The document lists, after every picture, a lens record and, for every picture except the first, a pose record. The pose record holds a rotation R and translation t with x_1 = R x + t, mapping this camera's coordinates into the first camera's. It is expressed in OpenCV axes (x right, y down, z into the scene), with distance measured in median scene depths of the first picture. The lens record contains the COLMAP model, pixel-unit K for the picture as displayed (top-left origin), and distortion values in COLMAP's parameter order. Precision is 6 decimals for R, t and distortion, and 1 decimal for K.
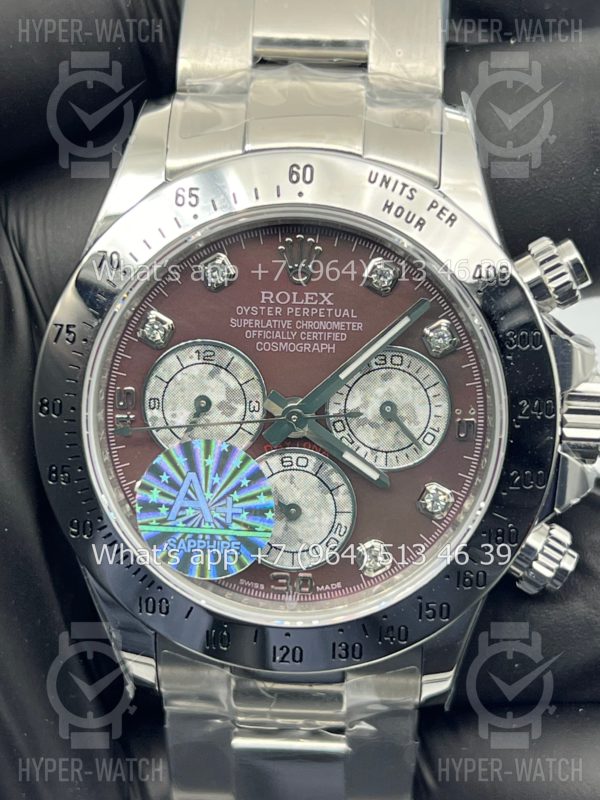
lens RADIAL K [[1786.0, 0, 301.6], [0, 1786.0, 398.8], [0, 0, 1]] dist [0.311737, 0.000000]
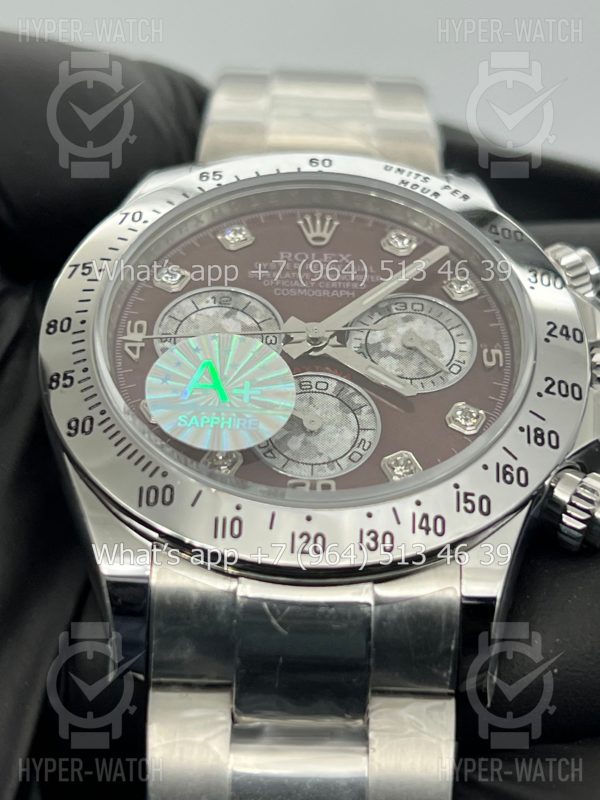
lens RADIAL K [[1786.0, 0, 305.4], [0, 1786.0, 405.1], [0, 0, 1]] dist [0.311737, 0.000000]
pose [[0.996761, 0.050508, 0.062579, -0.066696], [0.008962, 0.703552, -0.710588, 0.711933], [-0.079918, 0.708847, 0.700820, 0.352053]]
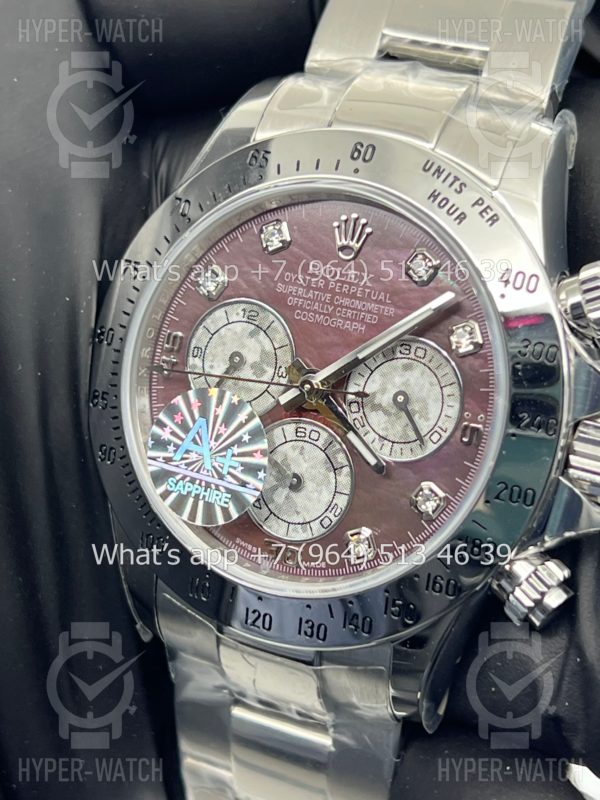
lens RADIAL K [[1786.0, 0, 334.3], [0, 1786.0, 401.6], [0, 0, 1]] dist [0.311737, 0.000000]
pose [[0.919171, 0.195330, -0.342010, 0.352505], [-0.229135, 0.971483, -0.060977, 0.075977], [0.320346, 0.134415, 0.937716, 0.058001]]
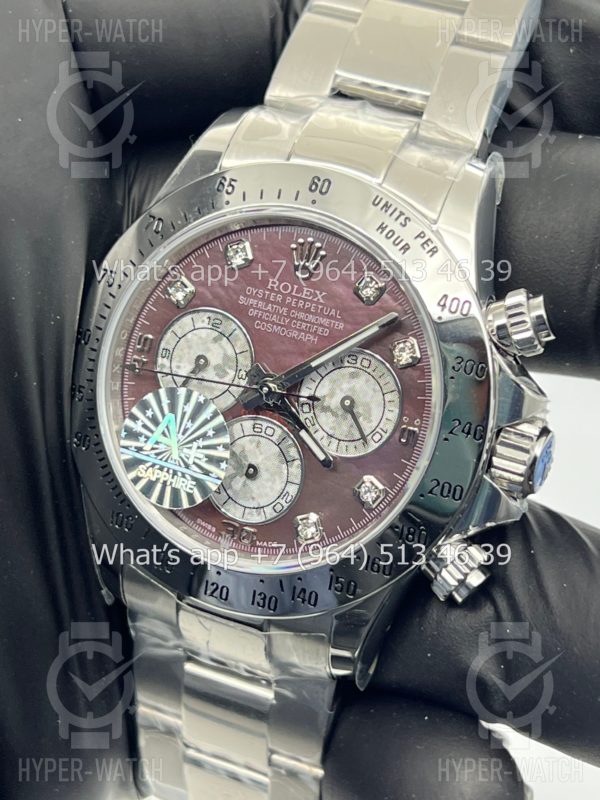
lens RADIAL K [[1786.0, 0, 326.3], [0, 1786.0, 401.0], [0, 0, 1]] dist [0.311737, 0.000000]
pose [[0.934099, 0.233012, -0.270488, 0.341655], [-0.251251, 0.967311, -0.034375, 0.047015], [0.253637, 0.100070, 0.962109, -0.097360]]
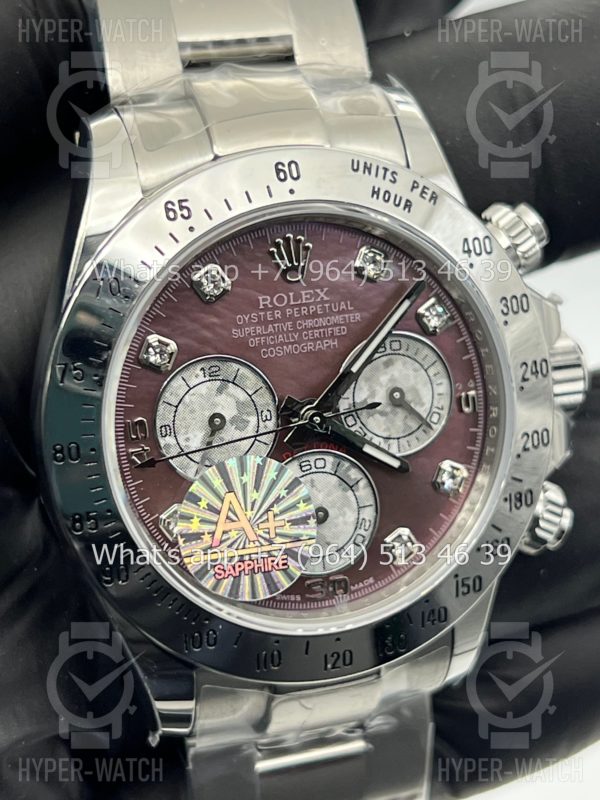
lens RADIAL K [[1786.0, 0, 269.8], [0, 1786.0, 400.3], [0, 0, 1]] dist [0.311737, 0.000000]
pose [[0.927153, -0.164900, 0.336444, -0.350276], [0.168599, 0.985513, 0.018410, -0.021499], [-0.334606, 0.039655, 0.941524, 0.086698]]
